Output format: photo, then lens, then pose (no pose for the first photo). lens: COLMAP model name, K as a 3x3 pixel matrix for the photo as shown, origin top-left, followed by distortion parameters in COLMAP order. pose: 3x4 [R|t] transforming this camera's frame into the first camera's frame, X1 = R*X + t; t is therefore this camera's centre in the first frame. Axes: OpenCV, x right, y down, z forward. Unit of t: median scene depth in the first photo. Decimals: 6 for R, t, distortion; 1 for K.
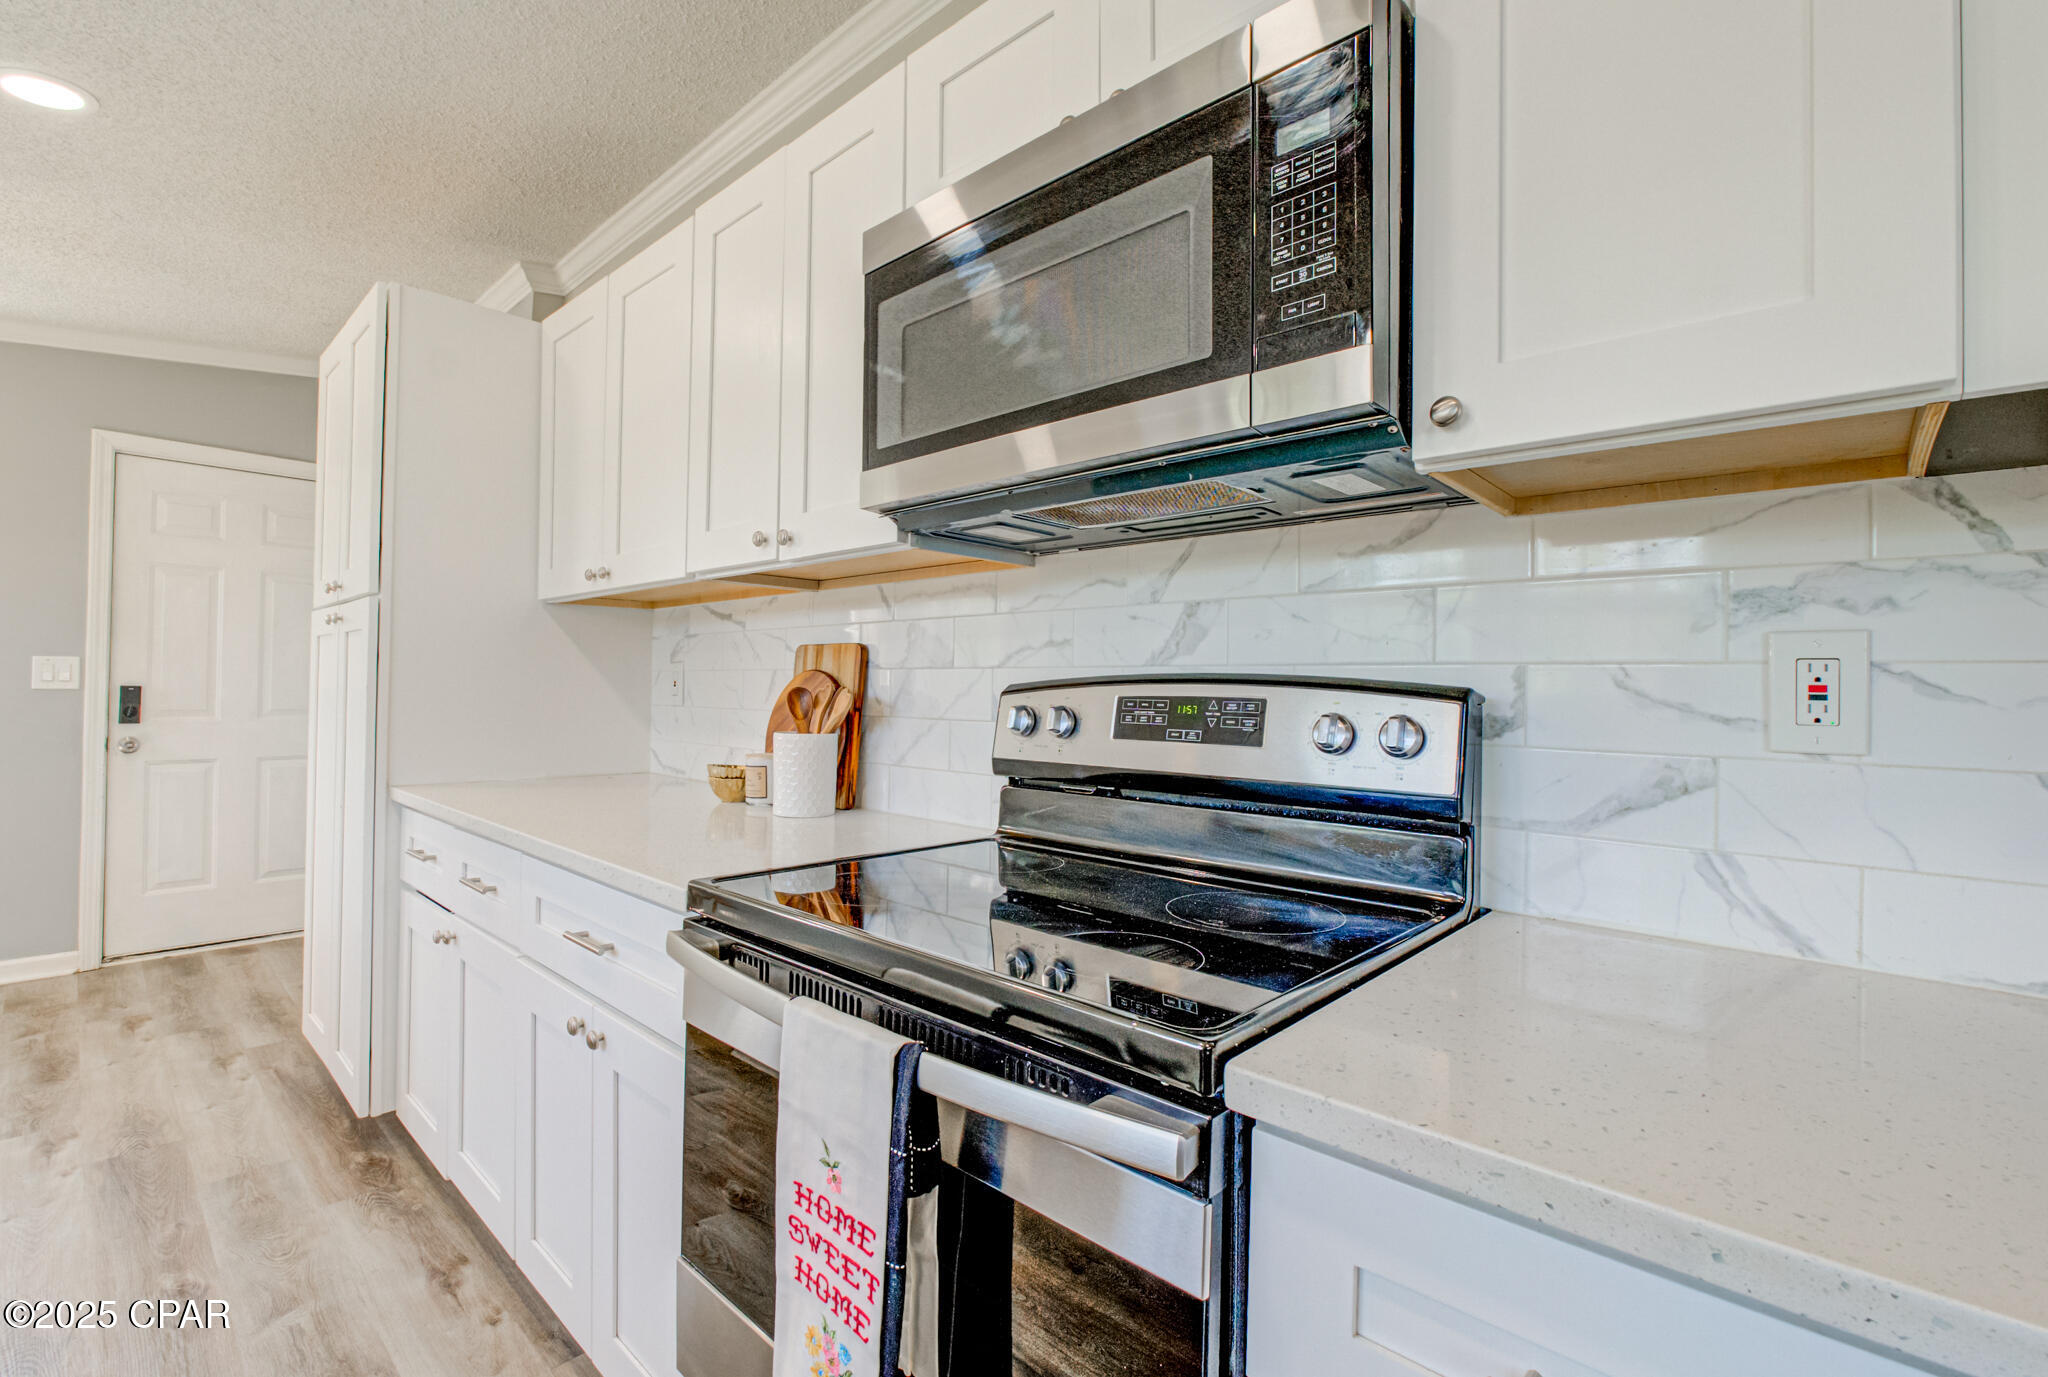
lens RADIAL K [[900.7, 0, 1015.3], [0, 900.7, 680.0], [0, 0, 1]] dist [-0.009112, 0.000538]
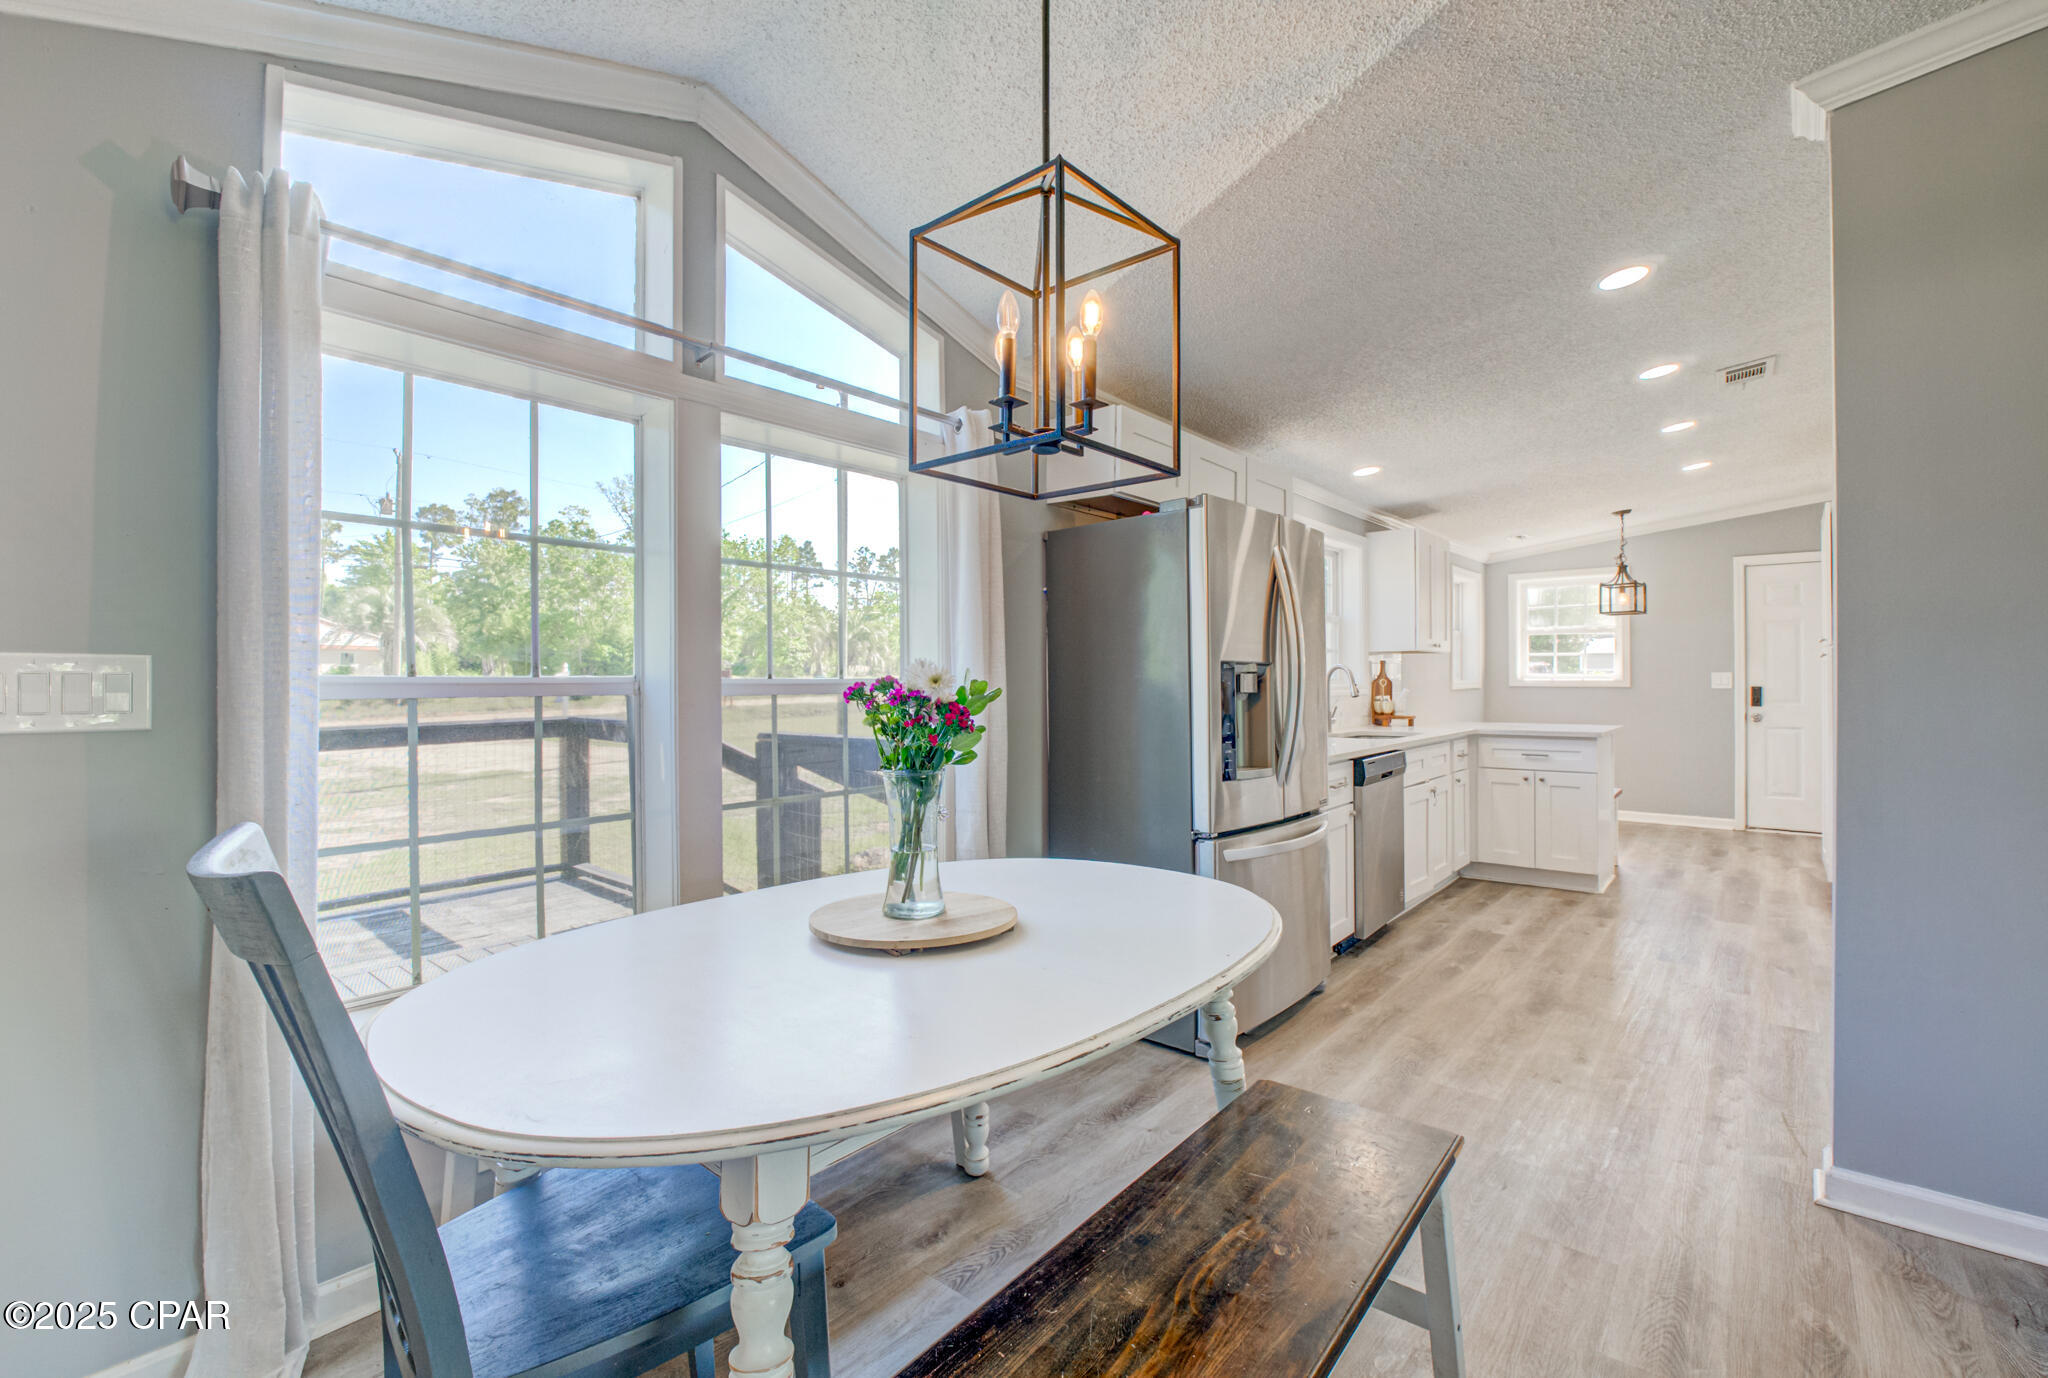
lens RADIAL K [[900.7, 0, 1015.3], [0, 900.7, 680.5], [0, 0, 1]] dist [-0.009112, 0.000538]
pose [[0.049737, -0.015682, -0.998639, 0.864338], [0.015407, 0.999770, -0.014933, -0.002217], [0.998644, -0.014643, 0.049967, -0.694675]]
